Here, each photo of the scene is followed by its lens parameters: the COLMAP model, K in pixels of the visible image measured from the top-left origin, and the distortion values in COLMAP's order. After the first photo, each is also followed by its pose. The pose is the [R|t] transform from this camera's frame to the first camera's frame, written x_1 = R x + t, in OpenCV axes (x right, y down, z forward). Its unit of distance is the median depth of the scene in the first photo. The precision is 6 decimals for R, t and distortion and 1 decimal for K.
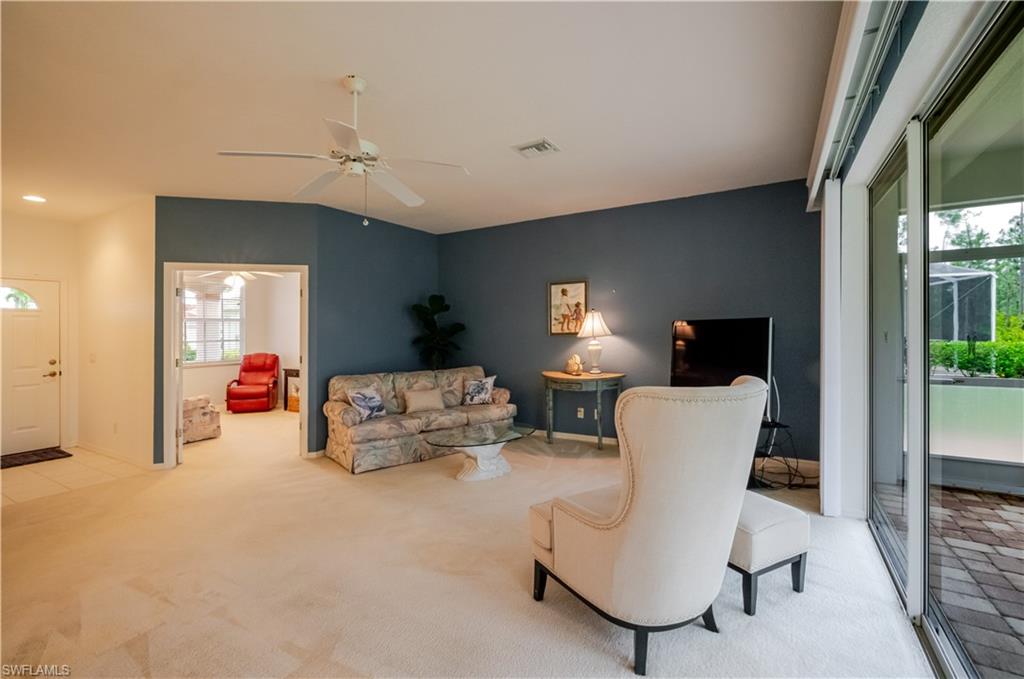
lens RADIAL K [[461.0, 0, 503.8], [0, 461.0, 340.1], [0, 0, 1]] dist [0.015162, 0.000078]
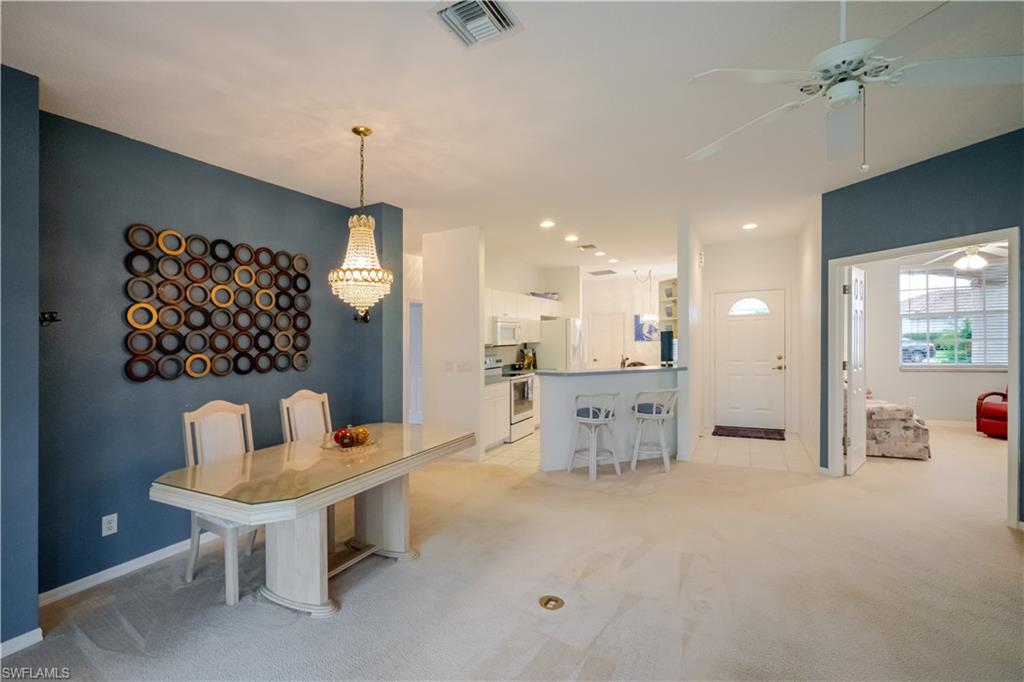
lens RADIAL K [[461.0, 0, 517.9], [0, 461.0, 339.3], [0, 0, 1]] dist [0.015162, 0.000078]
pose [[0.086175, 0.012518, -0.996201, 0.146461], [0.001542, 0.999918, 0.012698, -0.015110], [0.996279, -0.002630, 0.086149, 0.236214]]
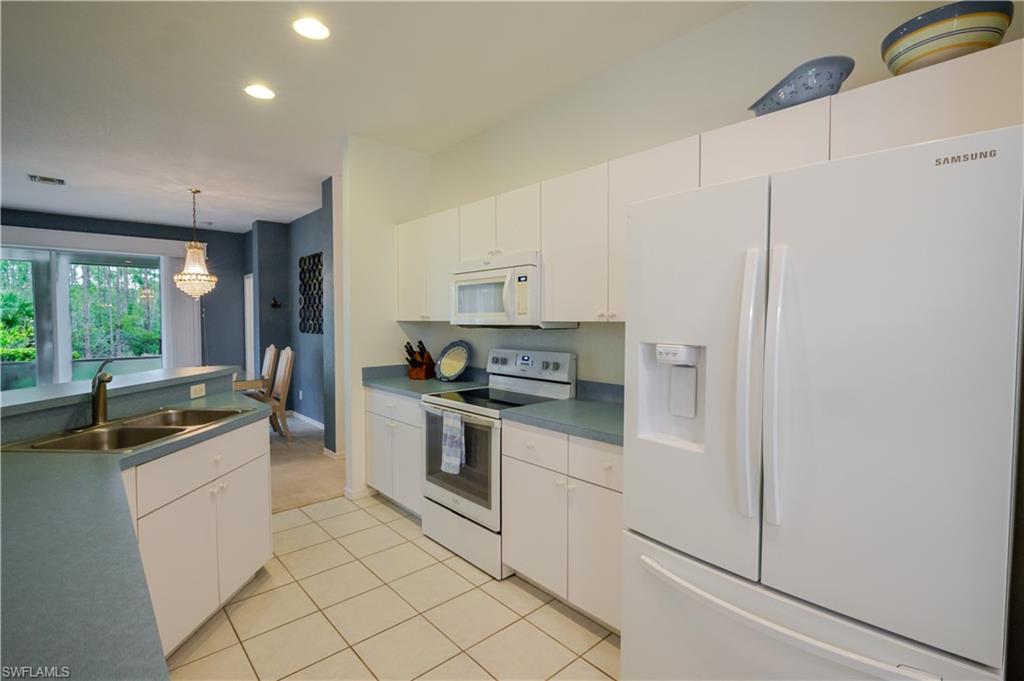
lens RADIAL K [[474.5, 0, 487.1], [0, 474.5, 325.3], [0, 0, 1]] dist [0.001422, 0.002096]
pose [[-0.948861, 0.015907, 0.315293, -1.211128], [0.028382, 0.998984, 0.035015, -0.003576], [-0.314415, 0.042173, -0.948348, 0.802076]]
